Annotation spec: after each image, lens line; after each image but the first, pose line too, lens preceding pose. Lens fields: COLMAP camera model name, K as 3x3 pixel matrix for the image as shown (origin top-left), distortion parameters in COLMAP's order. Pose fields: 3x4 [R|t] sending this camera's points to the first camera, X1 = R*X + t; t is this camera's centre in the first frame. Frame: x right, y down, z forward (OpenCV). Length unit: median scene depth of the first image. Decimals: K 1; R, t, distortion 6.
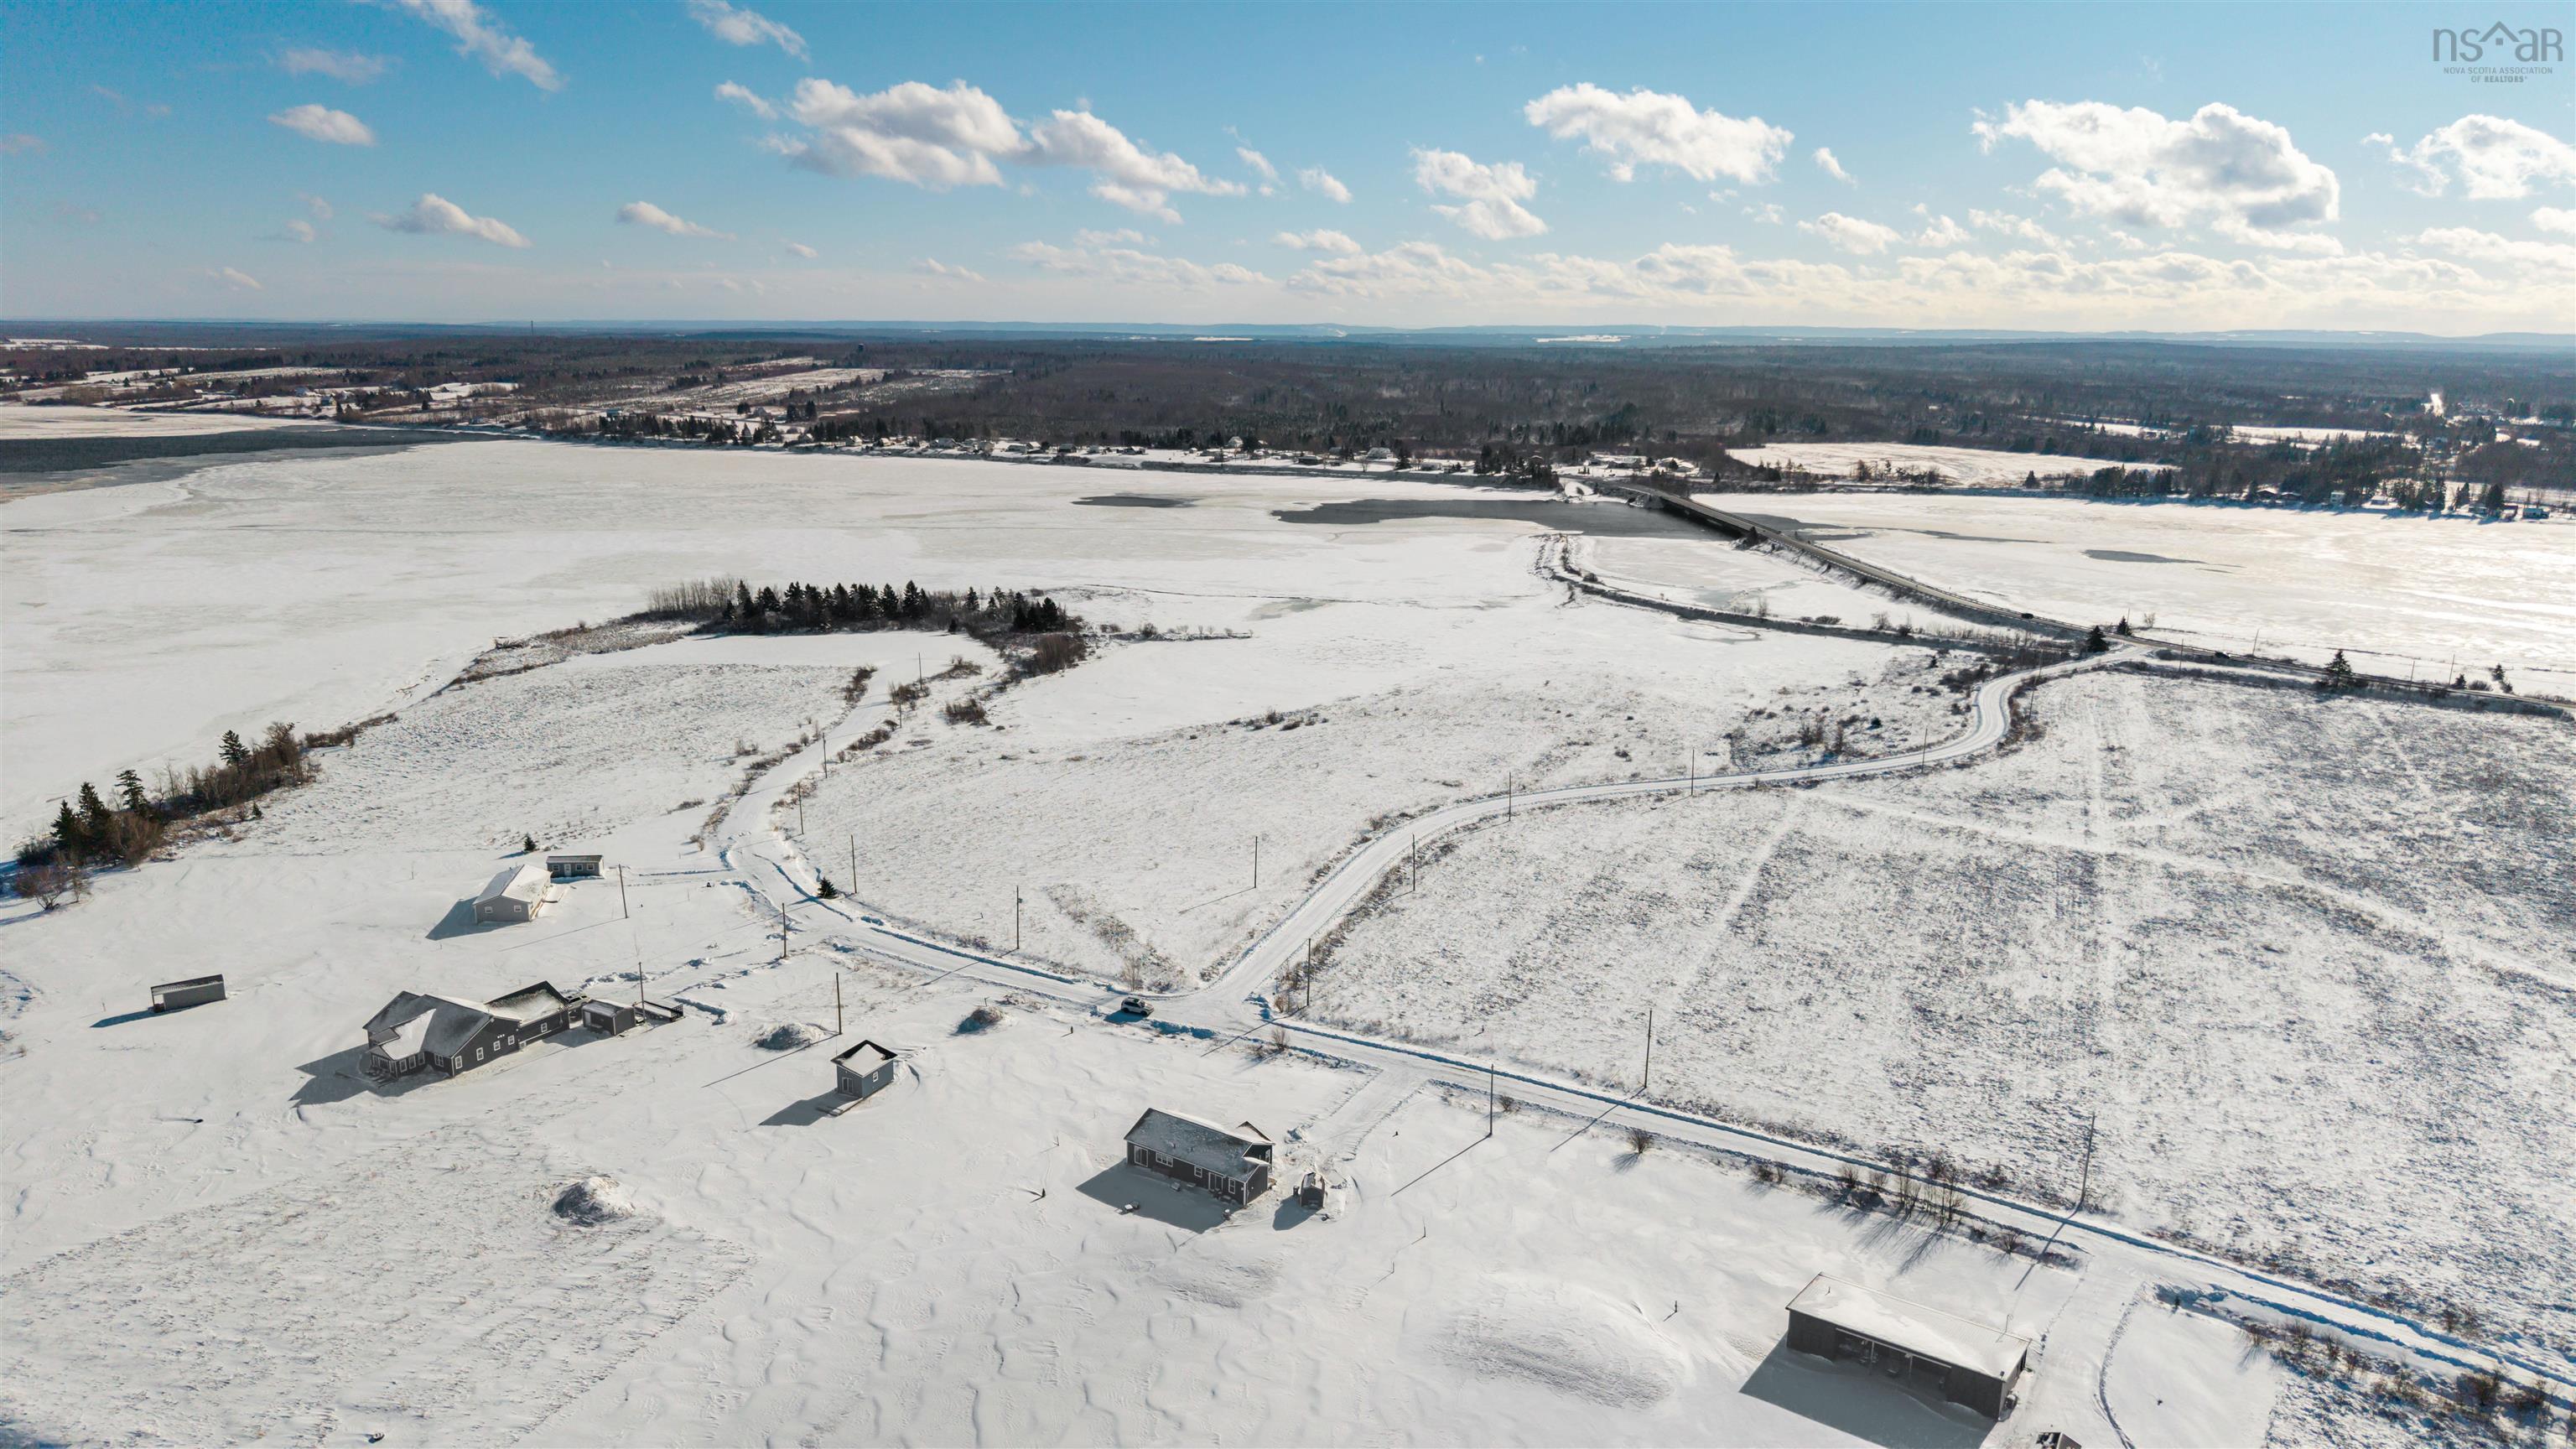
lens RADIAL K [[1736.8, 0, 1286.6], [0, 1736.8, 706.3], [0, 0, 1]] dist [0.036240, -0.041684]
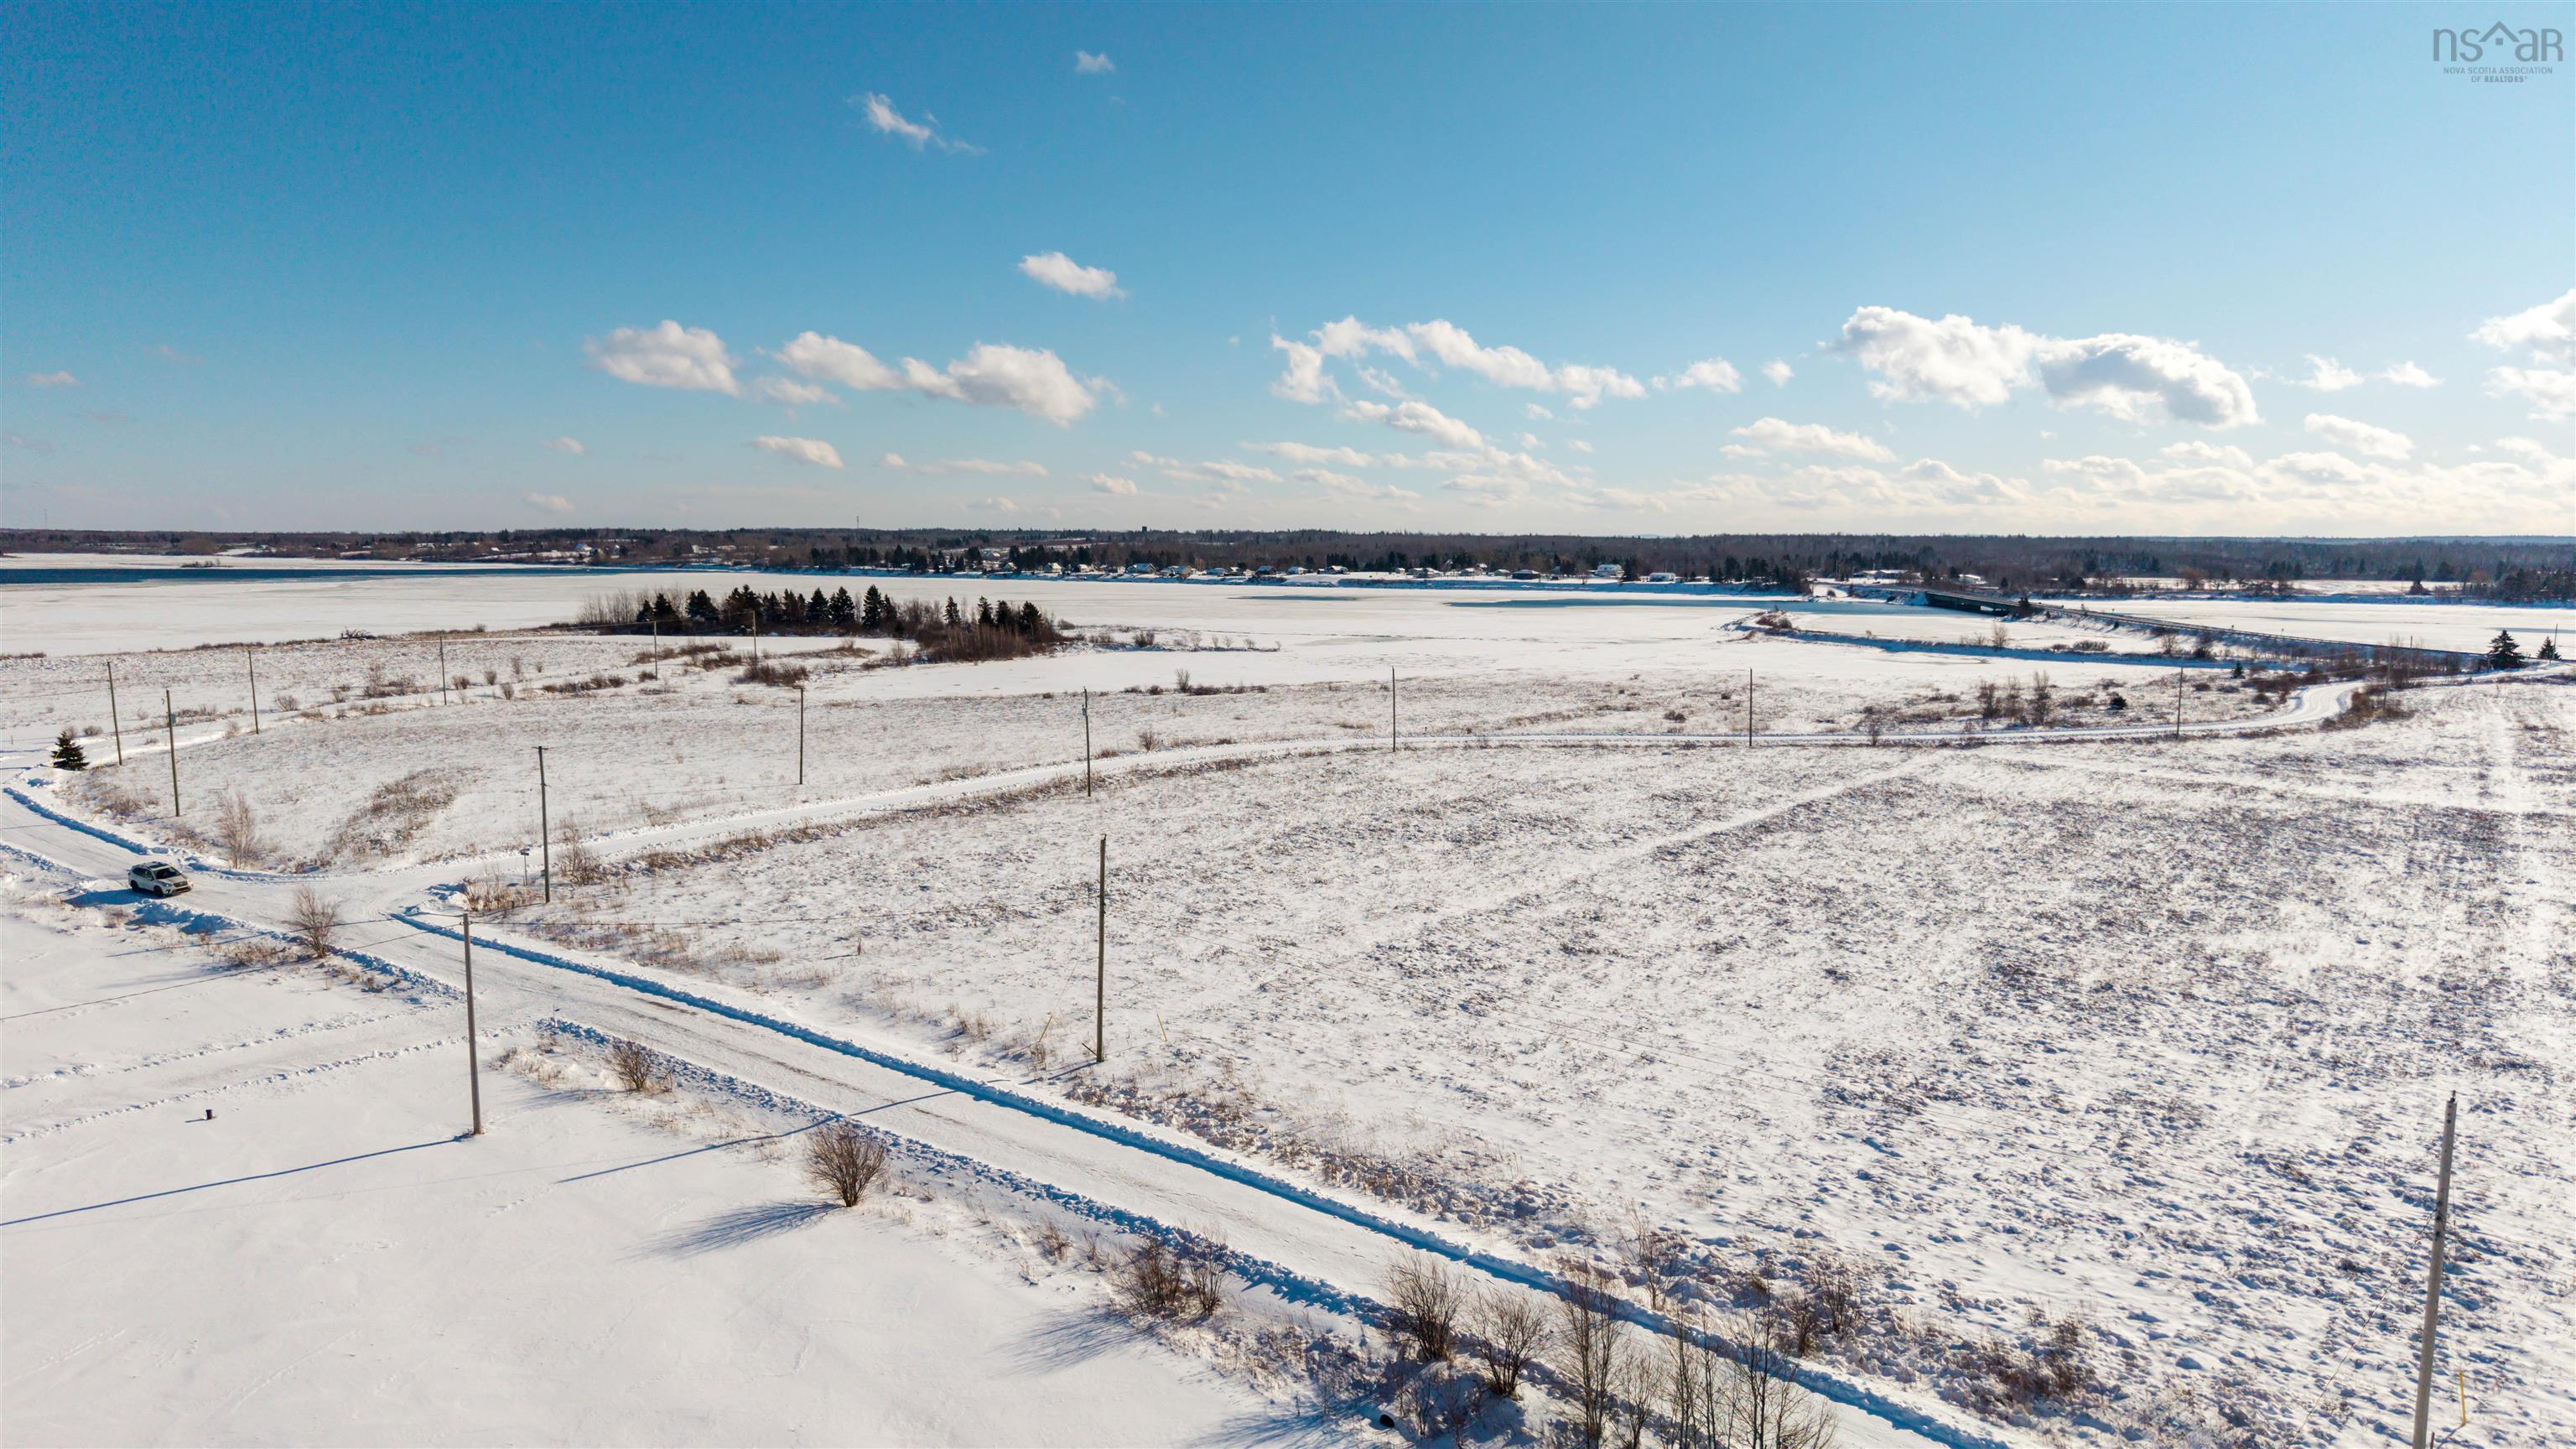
lens RADIAL K [[1736.8, 0, 1292.2], [0, 1736.8, 744.7], [0, 0, 1]] dist [0.036240, -0.041684]
pose [[0.983980, 0.012090, -0.177868, 0.275639], [-0.029512, 0.994979, -0.095629, 0.167076], [0.175819, 0.099347, 0.979397, 0.581812]]
